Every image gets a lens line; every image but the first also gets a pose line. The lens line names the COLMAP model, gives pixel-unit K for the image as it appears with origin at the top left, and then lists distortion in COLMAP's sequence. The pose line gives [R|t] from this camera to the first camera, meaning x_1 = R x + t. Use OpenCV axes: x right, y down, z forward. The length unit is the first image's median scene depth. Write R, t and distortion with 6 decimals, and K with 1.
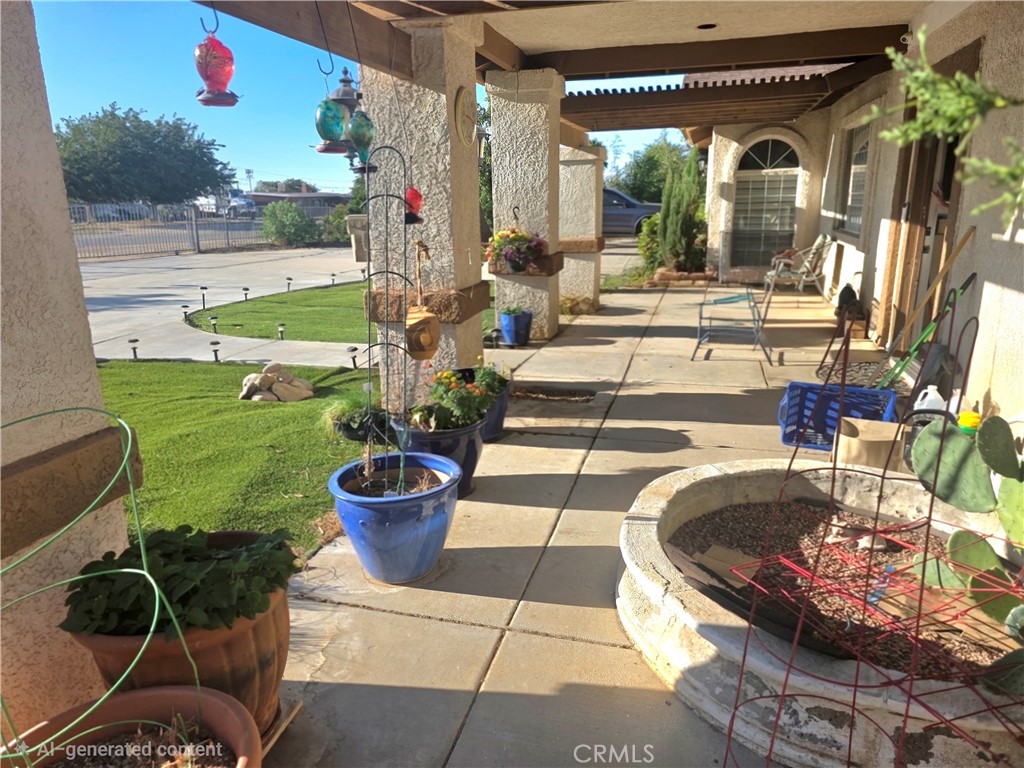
lens RADIAL K [[680.7, 0, 512.0], [0, 680.7, 384.0], [0, 0, 1]] dist [-0.001843, -0.002423]
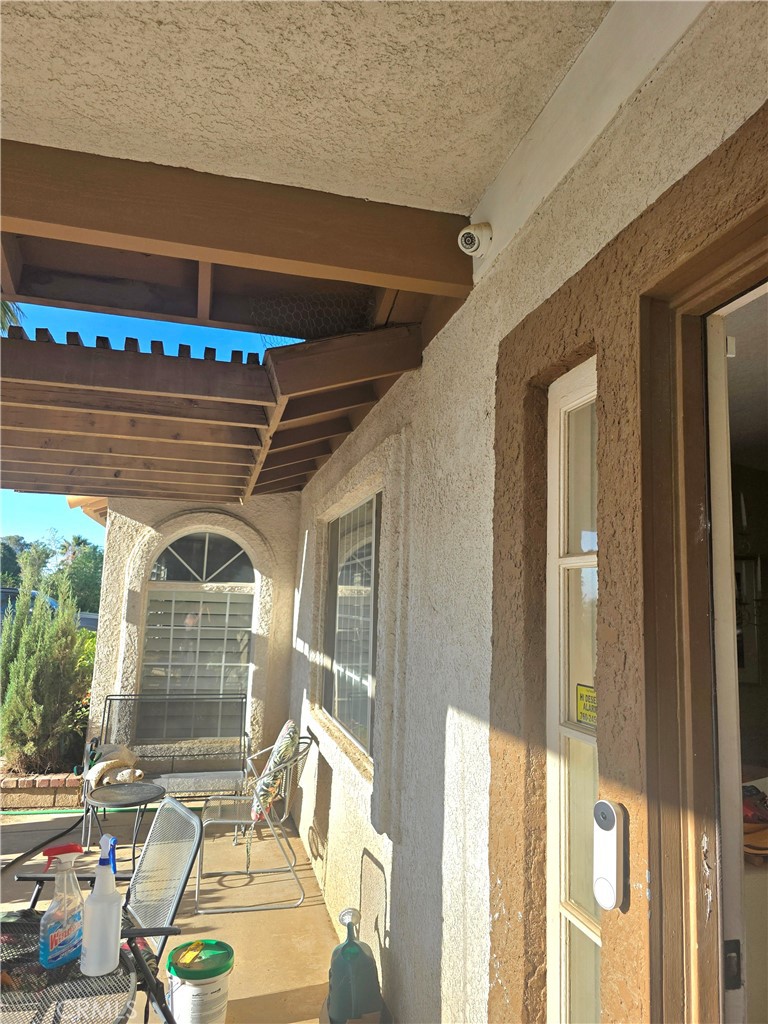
lens RADIAL K [[680.7, 0, 384.0], [0, 680.7, 512.0], [0, 0, 1]] dist [-0.001843, -0.002423]
pose [[0.867594, 0.110516, 0.484837, 0.230714], [0.082351, 0.929597, -0.359259, -0.157509], [-0.490407, 0.351618, 0.797412, 0.466831]]
